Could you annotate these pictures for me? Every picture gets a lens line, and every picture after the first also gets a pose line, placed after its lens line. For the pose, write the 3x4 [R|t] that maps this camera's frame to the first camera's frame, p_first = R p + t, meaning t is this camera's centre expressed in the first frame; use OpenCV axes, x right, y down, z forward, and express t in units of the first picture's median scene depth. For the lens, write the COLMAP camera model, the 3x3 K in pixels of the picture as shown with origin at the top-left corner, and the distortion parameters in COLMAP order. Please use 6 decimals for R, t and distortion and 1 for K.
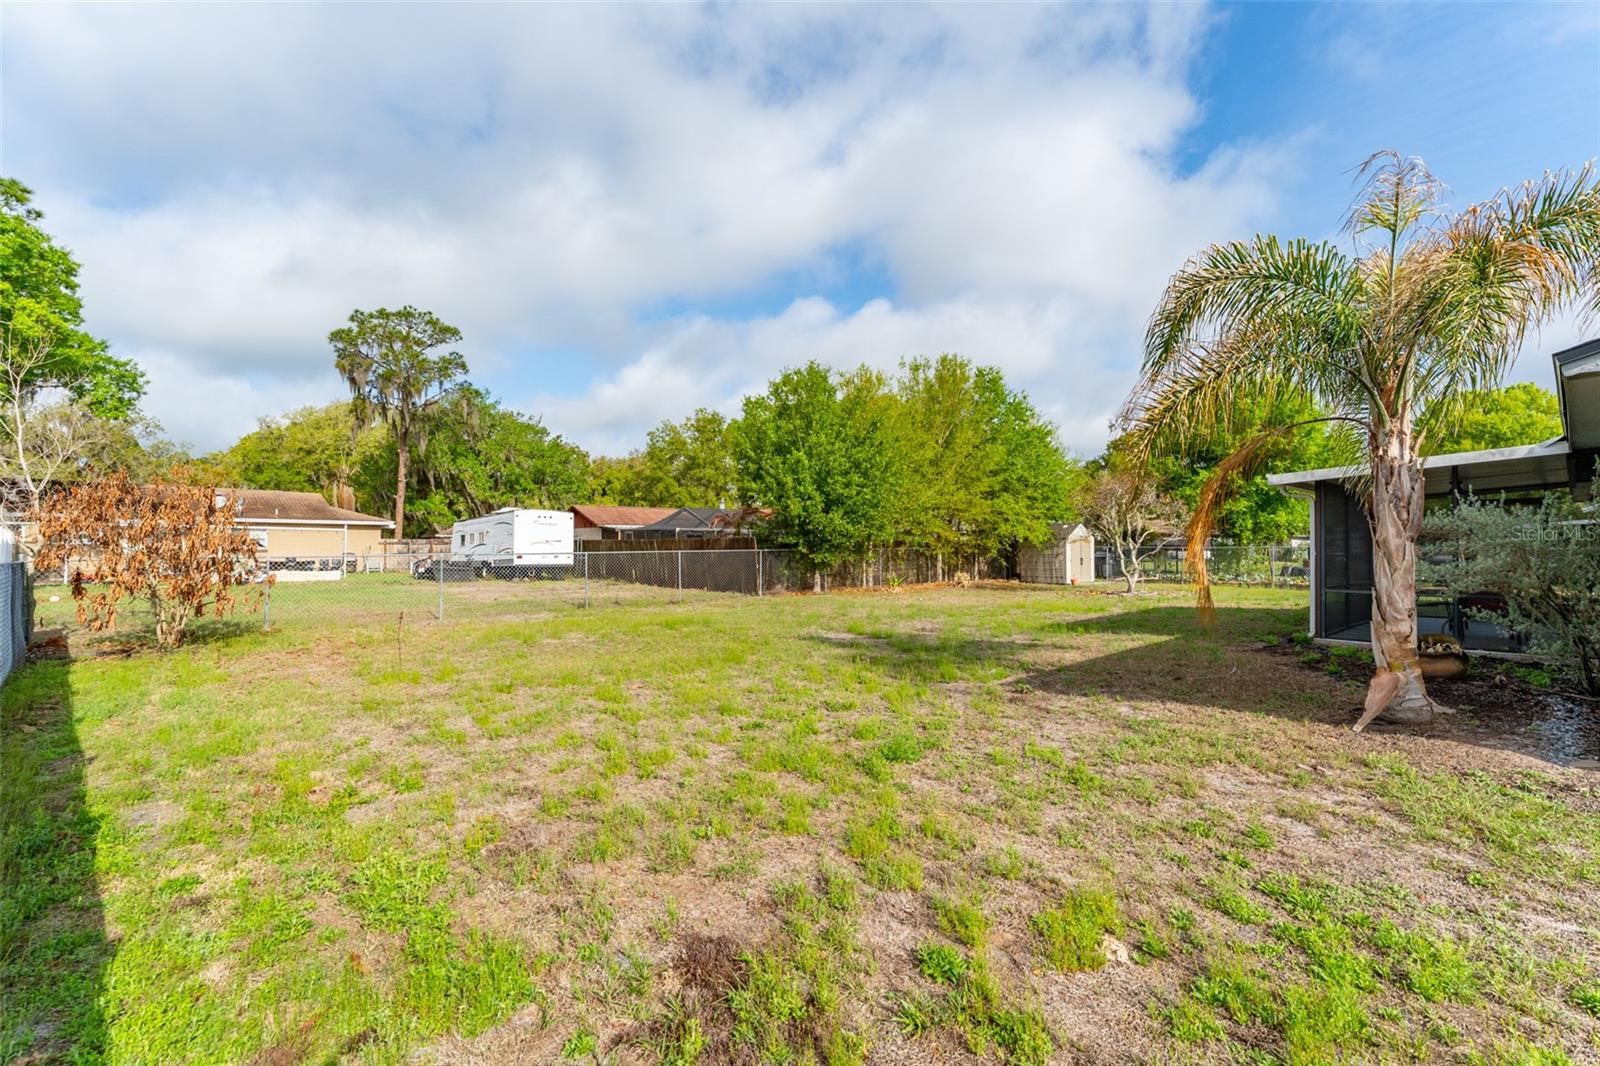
lens RADIAL K [[699.9, 0, 800.0], [0, 699.9, 533.0], [0, 0, 1]] dist [0.000377, 0.000488]
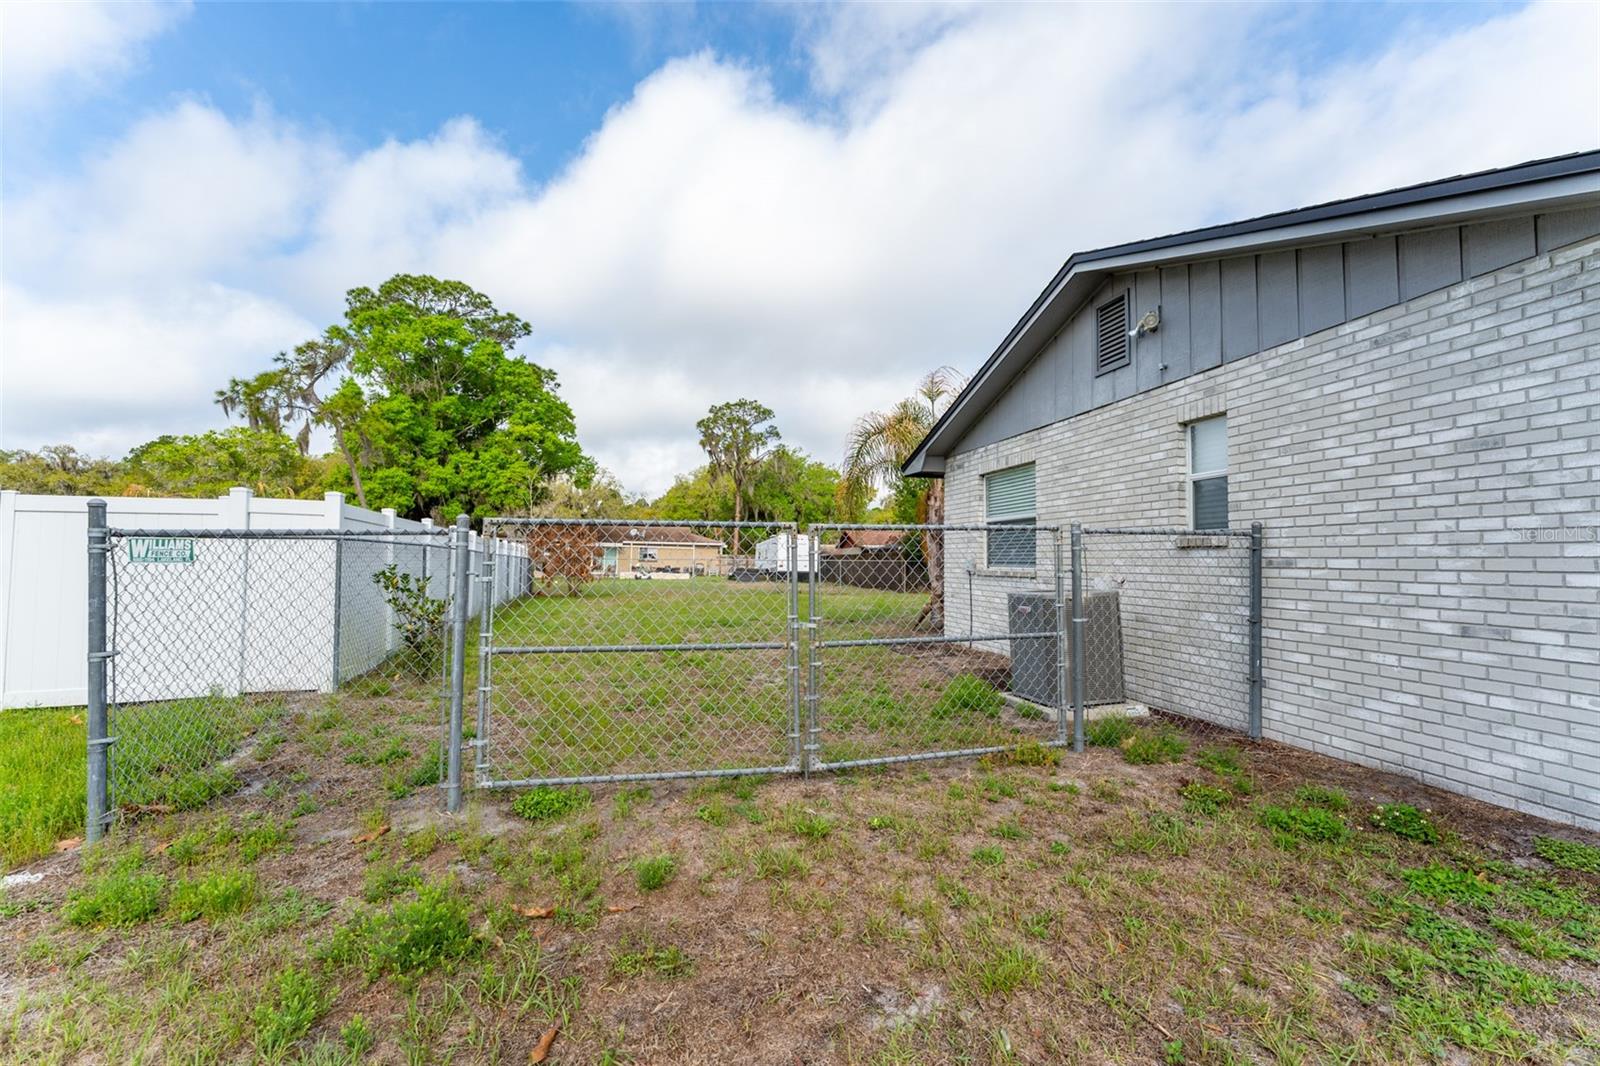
lens RADIAL K [[646.3, 0, 800.0], [0, 646.3, 533.0], [0, 0, 1]] dist [0.000901, 0.000036]
pose [[0.875274, -0.011426, -0.483493, 0.219192], [-0.005918, 0.999393, -0.034332, 0.007819], [0.483591, 0.032911, 0.874675, -0.138395]]
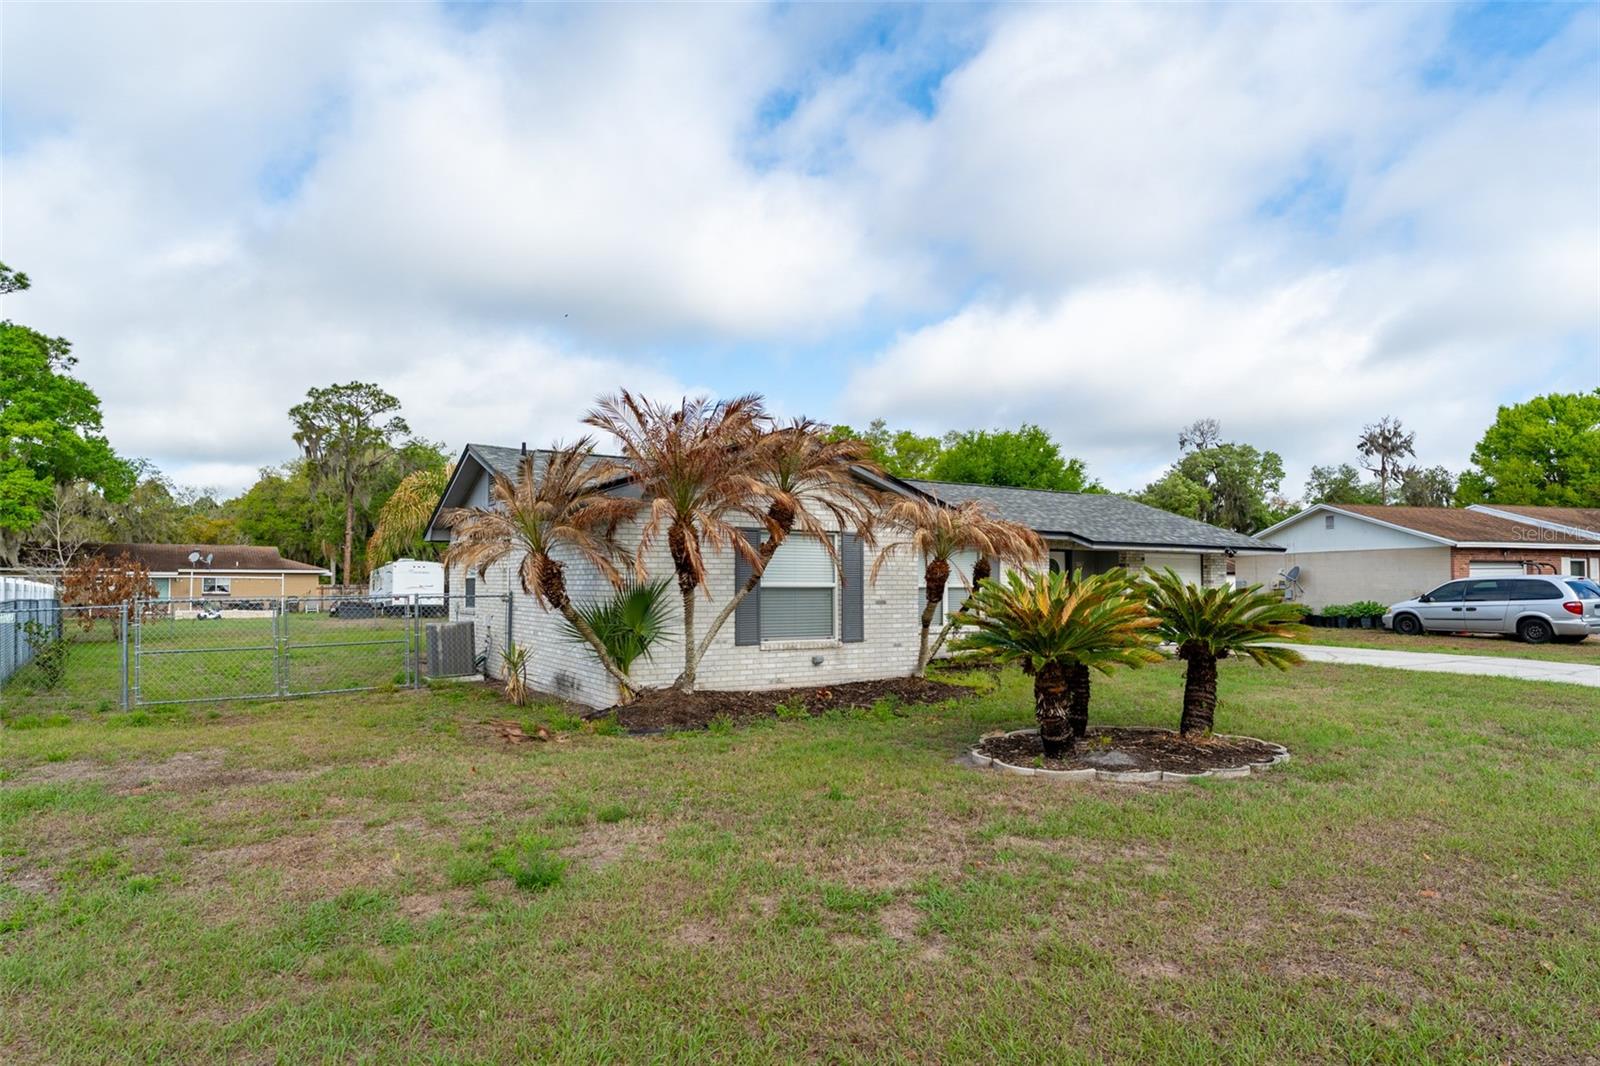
lens RADIAL K [[936.1, 0, 801.0], [0, 936.1, 562.8], [0, 0, 1]] dist [0.003271, 0.003482]
pose [[0.983904, -0.004699, -0.178635, 0.450697], [0.002670, 0.999929, -0.011597, -0.007415], [0.178677, 0.010933, 0.983847, -0.390856]]
